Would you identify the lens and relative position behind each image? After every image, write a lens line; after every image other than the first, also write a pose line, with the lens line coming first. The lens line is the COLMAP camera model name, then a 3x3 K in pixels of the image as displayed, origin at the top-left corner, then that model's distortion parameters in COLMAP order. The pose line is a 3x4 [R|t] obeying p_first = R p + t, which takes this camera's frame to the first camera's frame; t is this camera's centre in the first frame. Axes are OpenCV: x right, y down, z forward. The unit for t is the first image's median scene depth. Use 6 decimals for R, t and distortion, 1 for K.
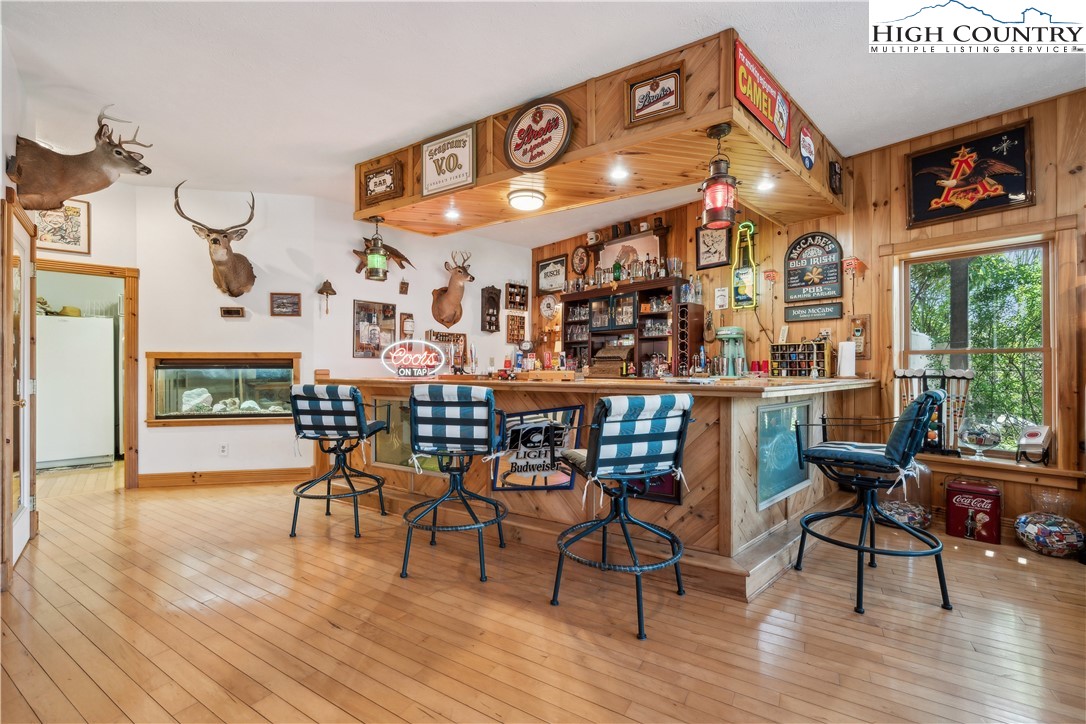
lens RADIAL K [[455.0, 0, 545.3], [0, 455.0, 363.6], [0, 0, 1]] dist [-0.000968, -0.000404]
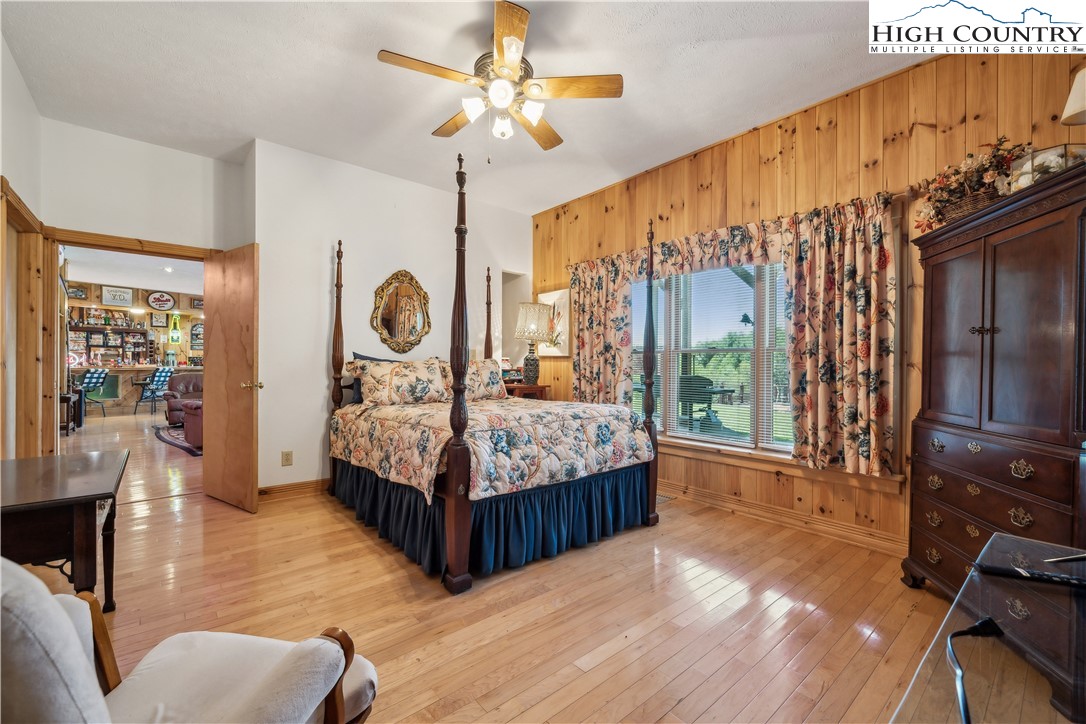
lens RADIAL K [[455.0, 0, 545.3], [0, 455.0, 363.6], [0, 0, 1]] dist [-0.000968, -0.000404]
pose [[0.056091, 0.006900, 0.998402, -2.762072], [-0.013699, 0.999887, -0.006141, -0.007692], [-0.998332, -0.013333, 0.056179, -1.828710]]
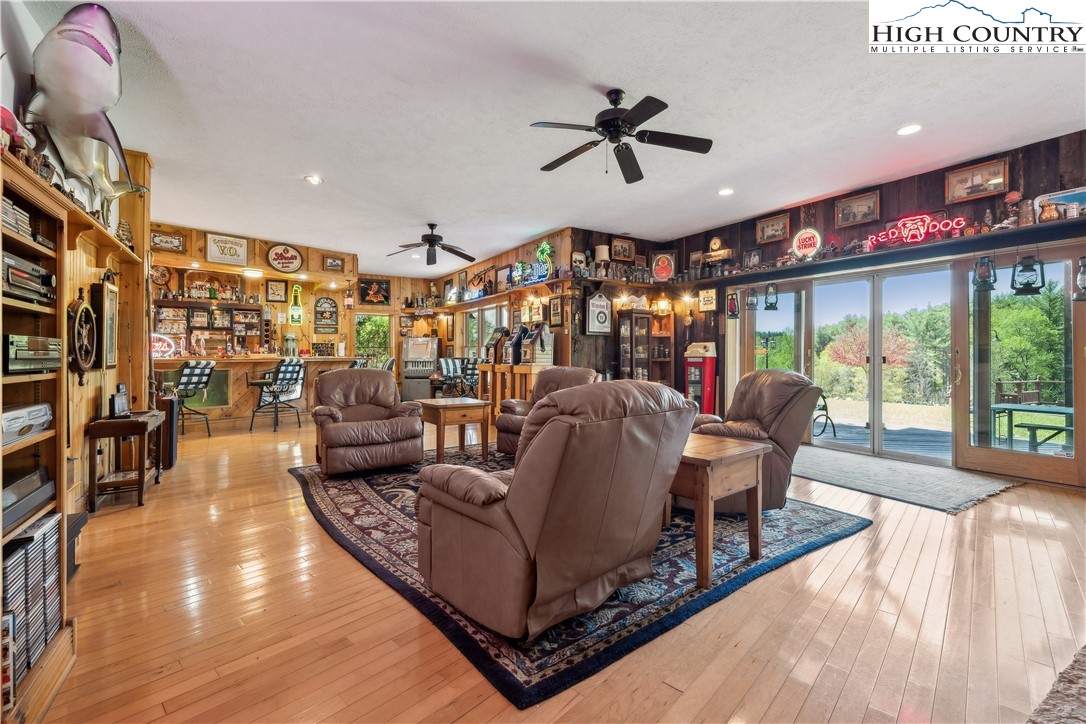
lens RADIAL K [[475.3, 0, 550.0], [0, 475.3, 347.8], [0, 0, 1]] dist [-0.000803, -0.000057]
pose [[0.202104, 0.014289, 0.979260, -1.754311], [-0.010487, 0.999868, -0.012425, 0.002158], [-0.979308, -0.007758, 0.202227, -0.731530]]
